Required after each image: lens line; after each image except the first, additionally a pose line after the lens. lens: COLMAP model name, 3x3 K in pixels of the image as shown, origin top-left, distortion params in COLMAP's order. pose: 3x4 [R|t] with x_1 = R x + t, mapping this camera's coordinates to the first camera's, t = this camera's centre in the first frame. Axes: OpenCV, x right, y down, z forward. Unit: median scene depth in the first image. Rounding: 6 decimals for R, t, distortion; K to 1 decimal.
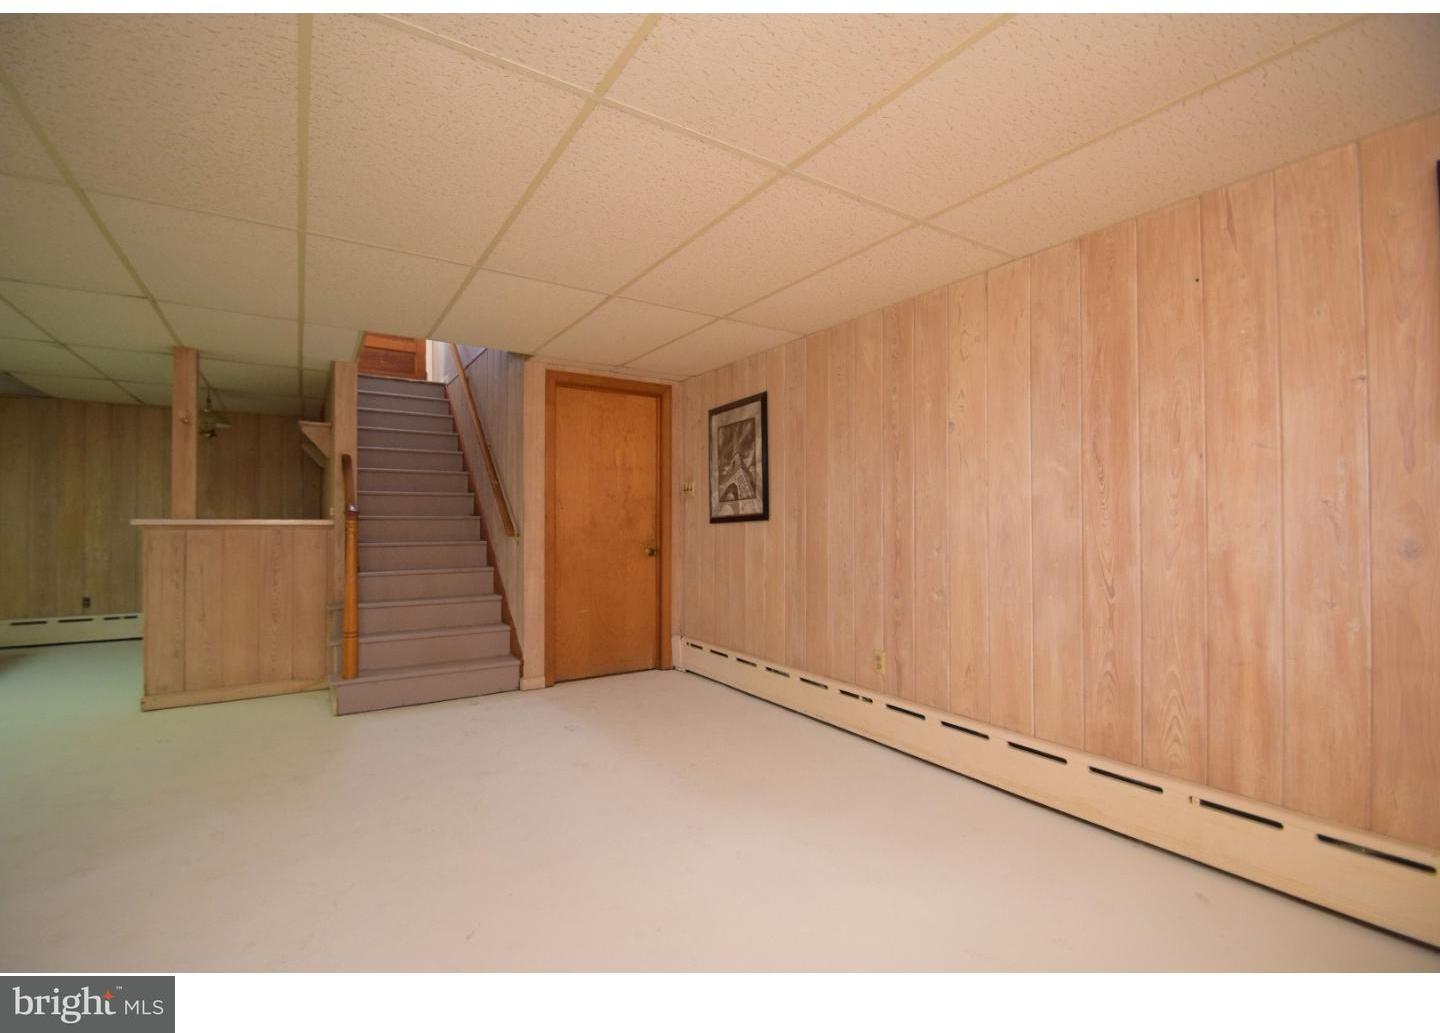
lens RADIAL K [[644.4, 0, 706.1], [0, 644.4, 520.8], [0, 0, 1]] dist [0.000858, -0.011951]
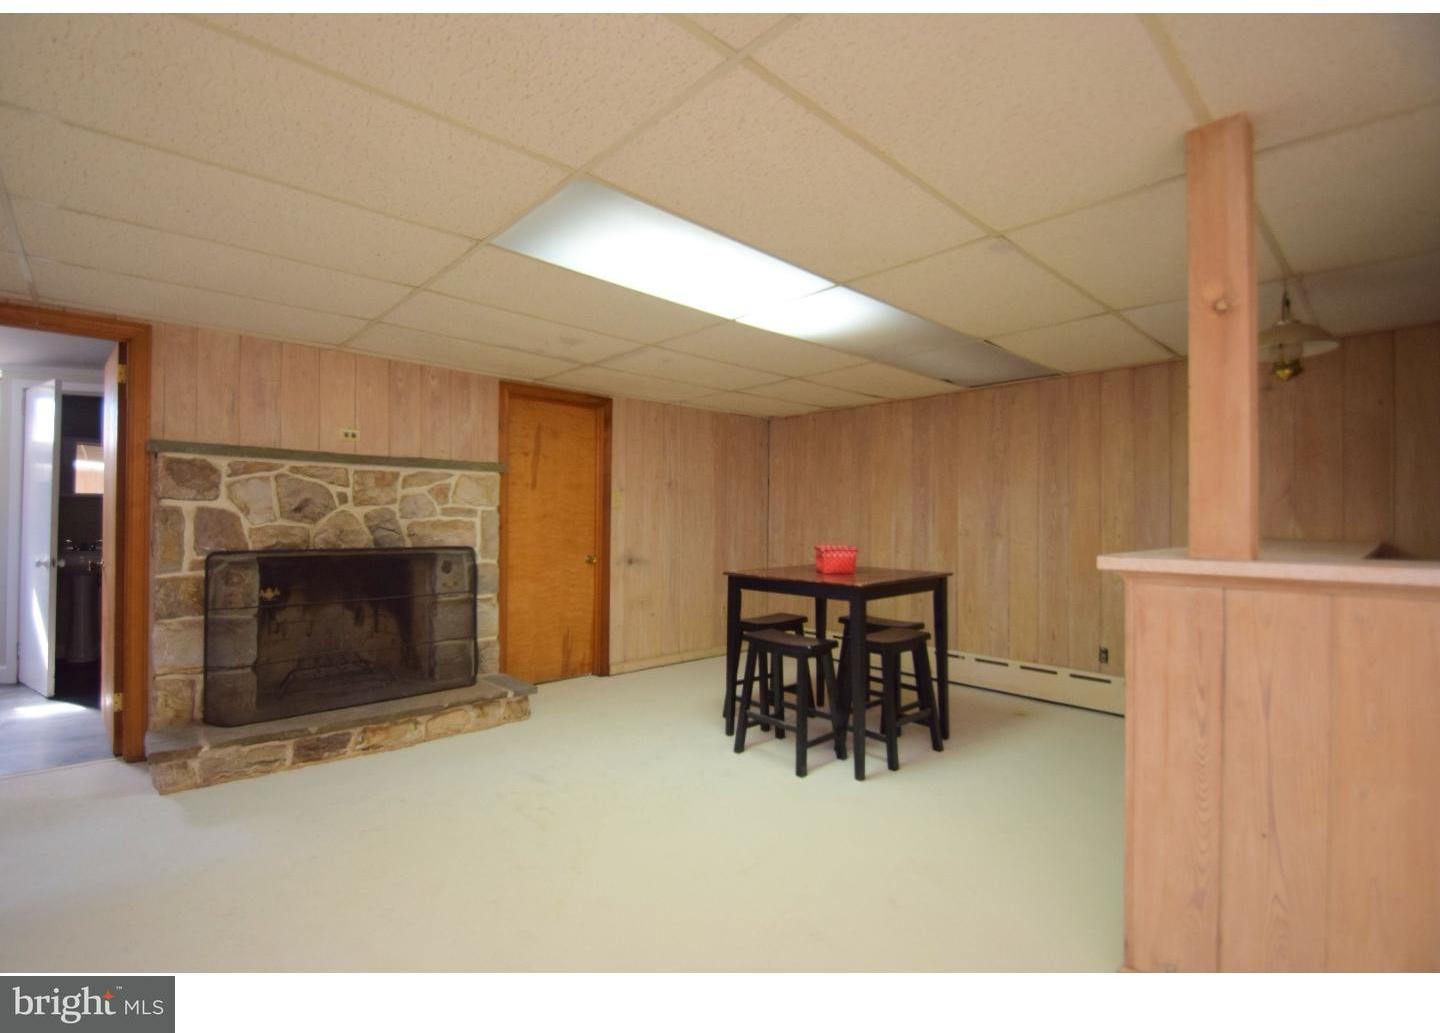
lens RADIAL K [[644.4, 0, 706.1], [0, 644.4, 520.8], [0, 0, 1]] dist [0.000858, -0.011951]
pose [[0.169698, -0.006114, -0.985477, -0.439393], [0.001597, 0.999981, -0.005929, -0.021655], [0.985495, -0.000568, 0.169705, 0.568861]]
